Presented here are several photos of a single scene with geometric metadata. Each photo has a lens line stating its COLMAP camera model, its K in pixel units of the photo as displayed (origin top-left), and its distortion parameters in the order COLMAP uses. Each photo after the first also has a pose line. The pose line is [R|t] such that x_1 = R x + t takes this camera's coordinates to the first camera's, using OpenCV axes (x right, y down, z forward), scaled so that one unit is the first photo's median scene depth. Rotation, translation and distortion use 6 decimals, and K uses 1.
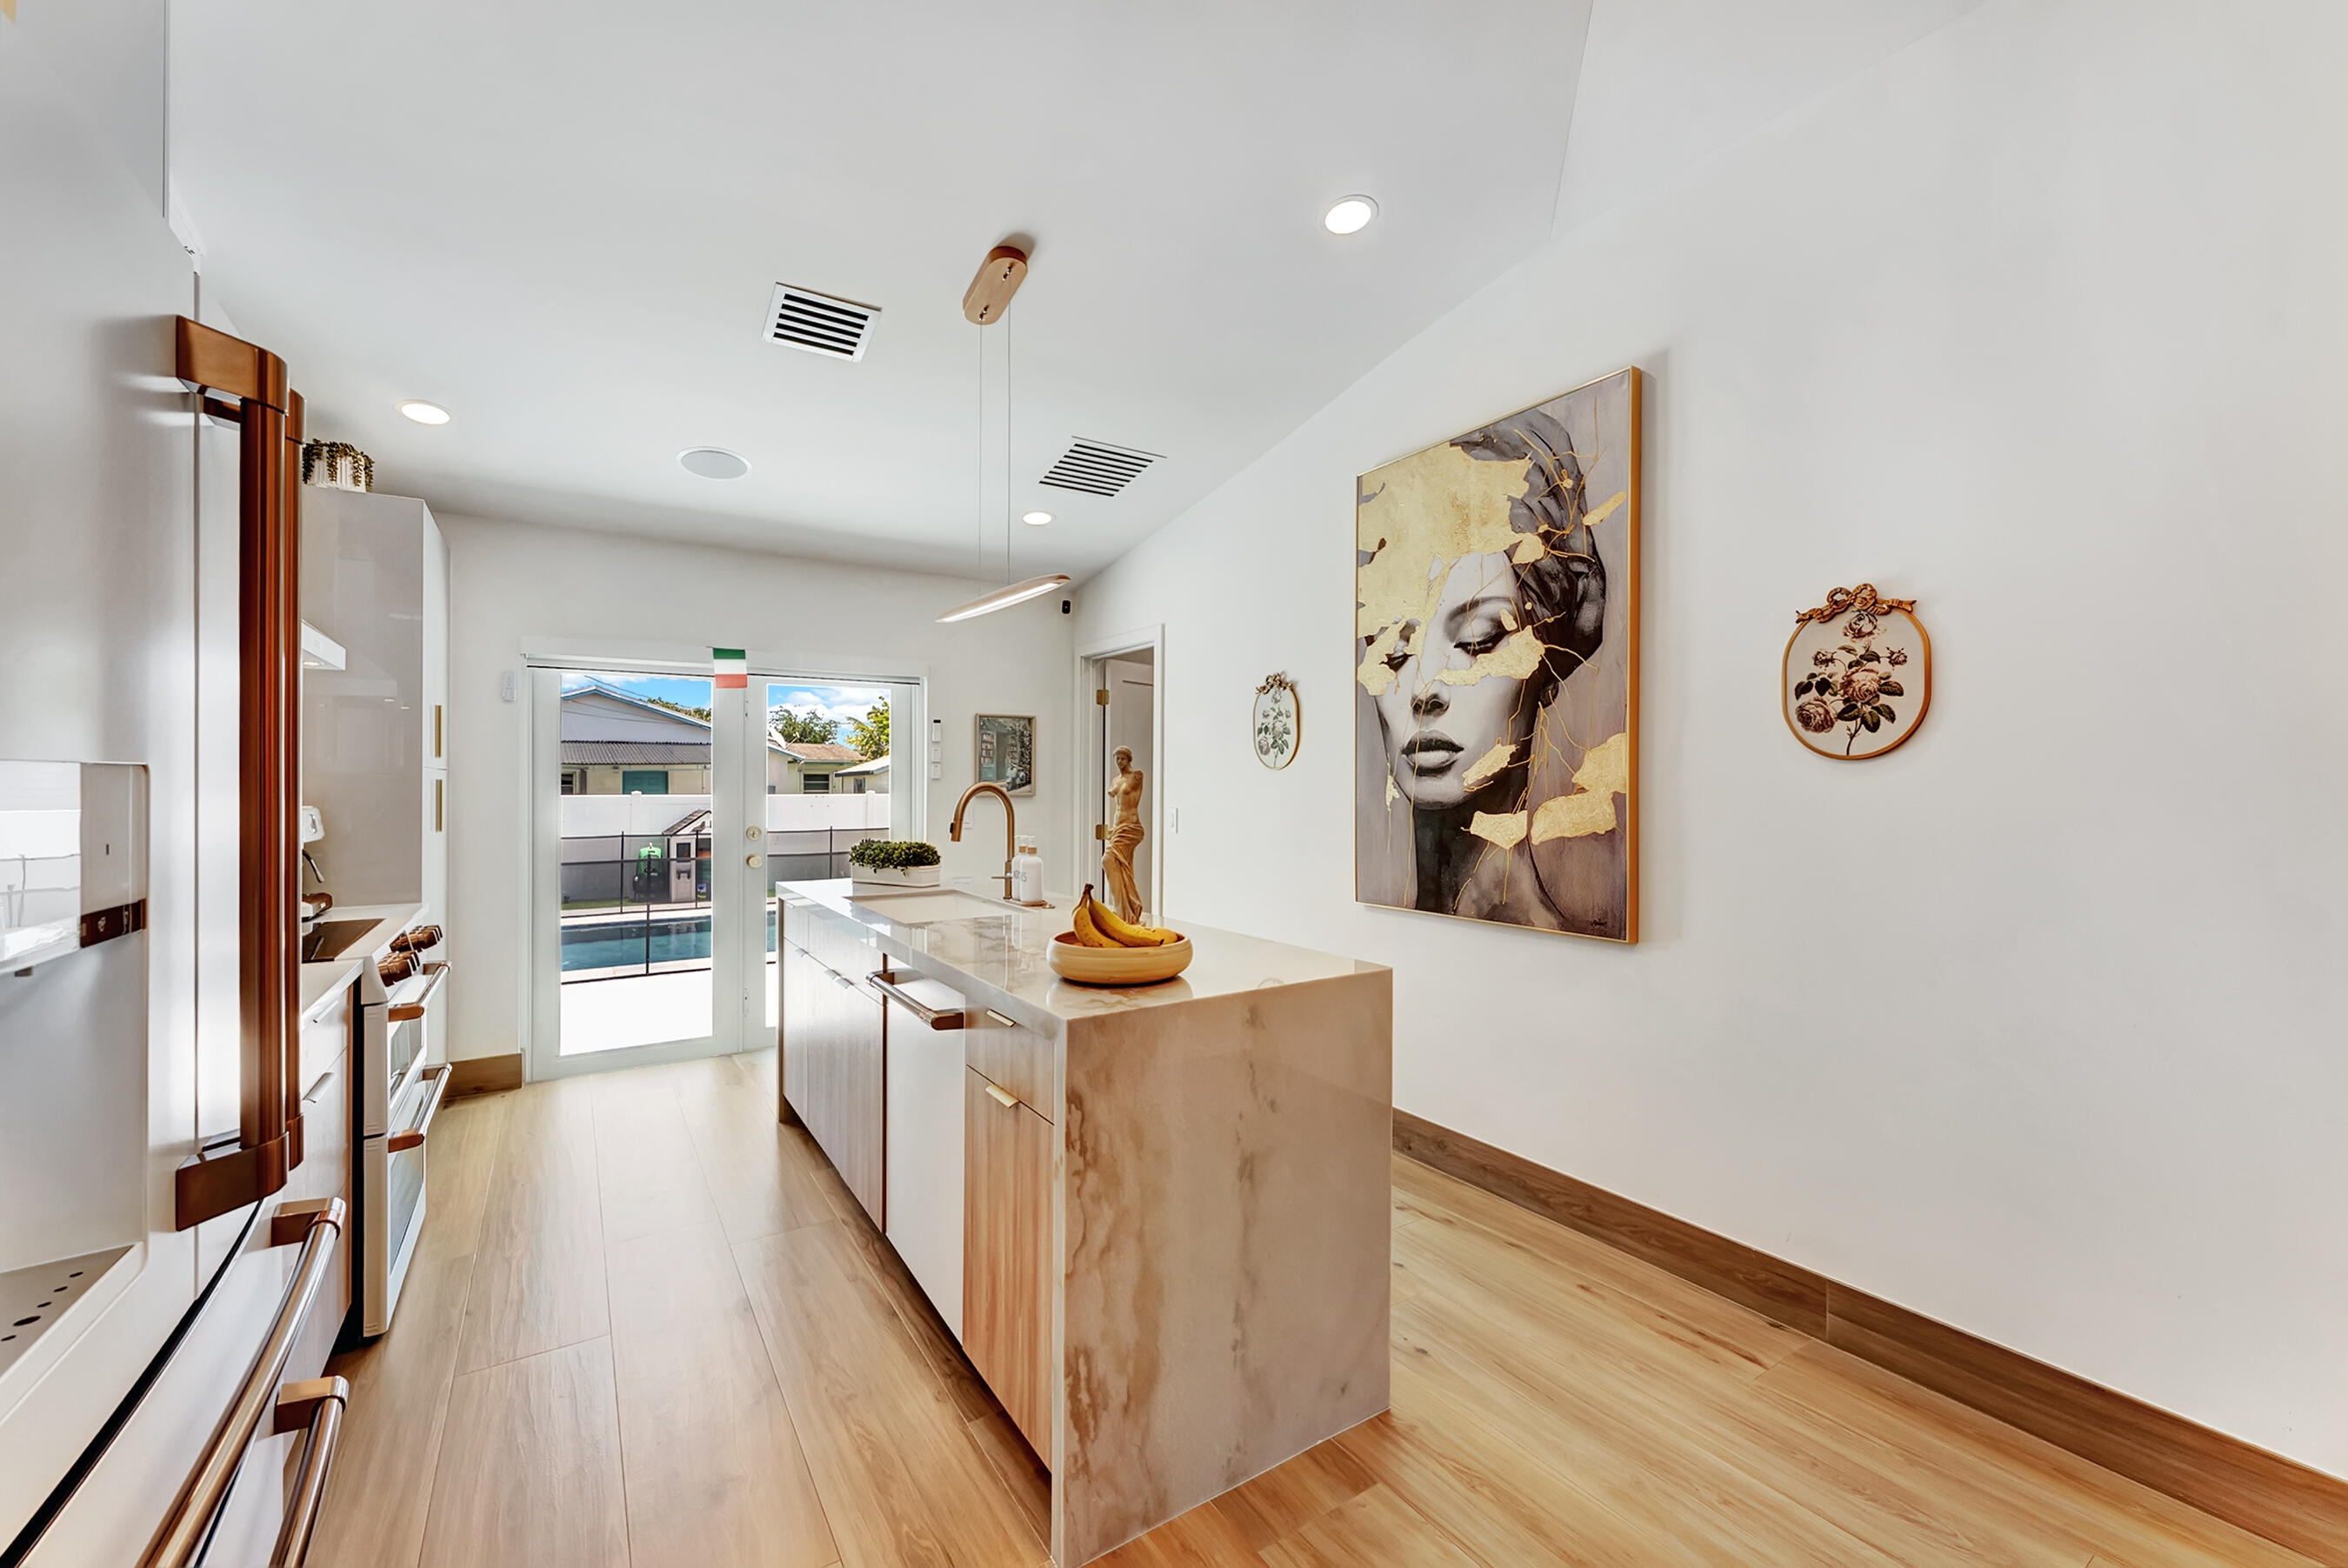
lens RADIAL K [[938.1, 0, 1170.4], [0, 938.1, 782.3], [0, 0, 1]] dist [-0.003429, 0.000537]
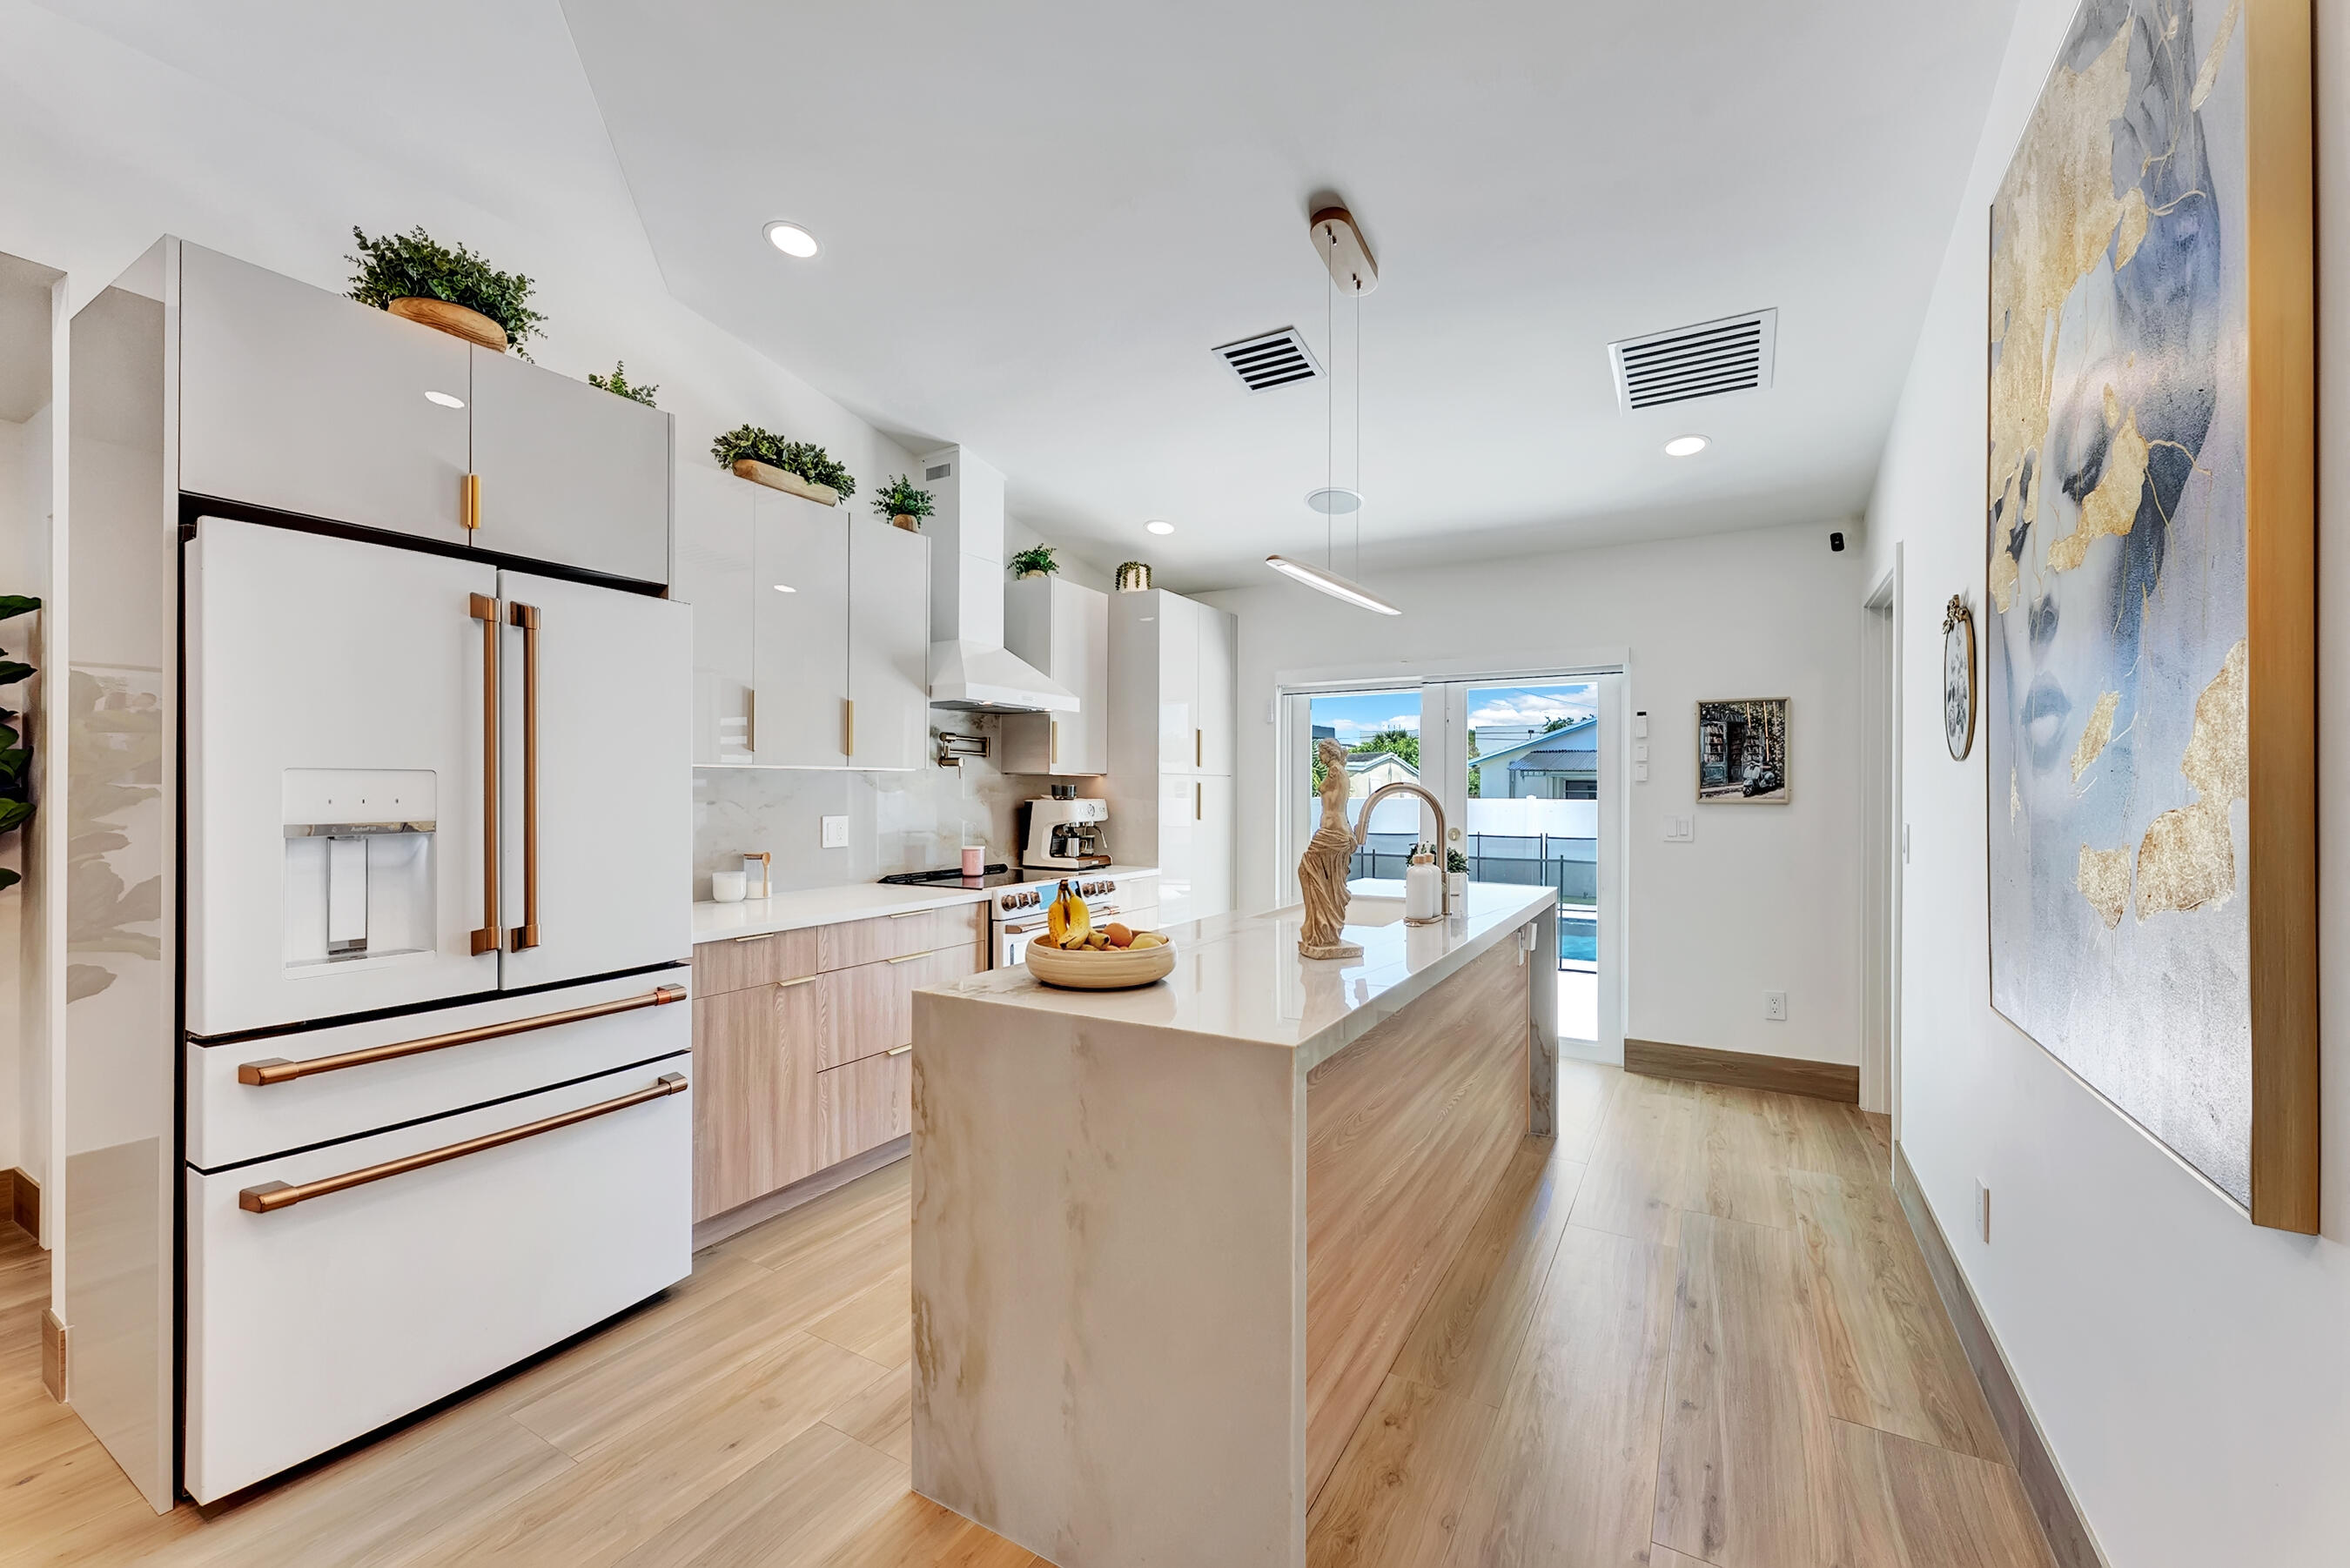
lens RADIAL K [[938.8, 0, 1180.6], [0, 938.8, 784.5], [0, 0, 1]] dist [-0.003429, 0.000537]
pose [[0.453441, -0.002519, -0.891283, 0.509111], [-0.002717, 0.999987, -0.004208, 0.005940], [0.891282, 0.004330, 0.453428, 0.384727]]
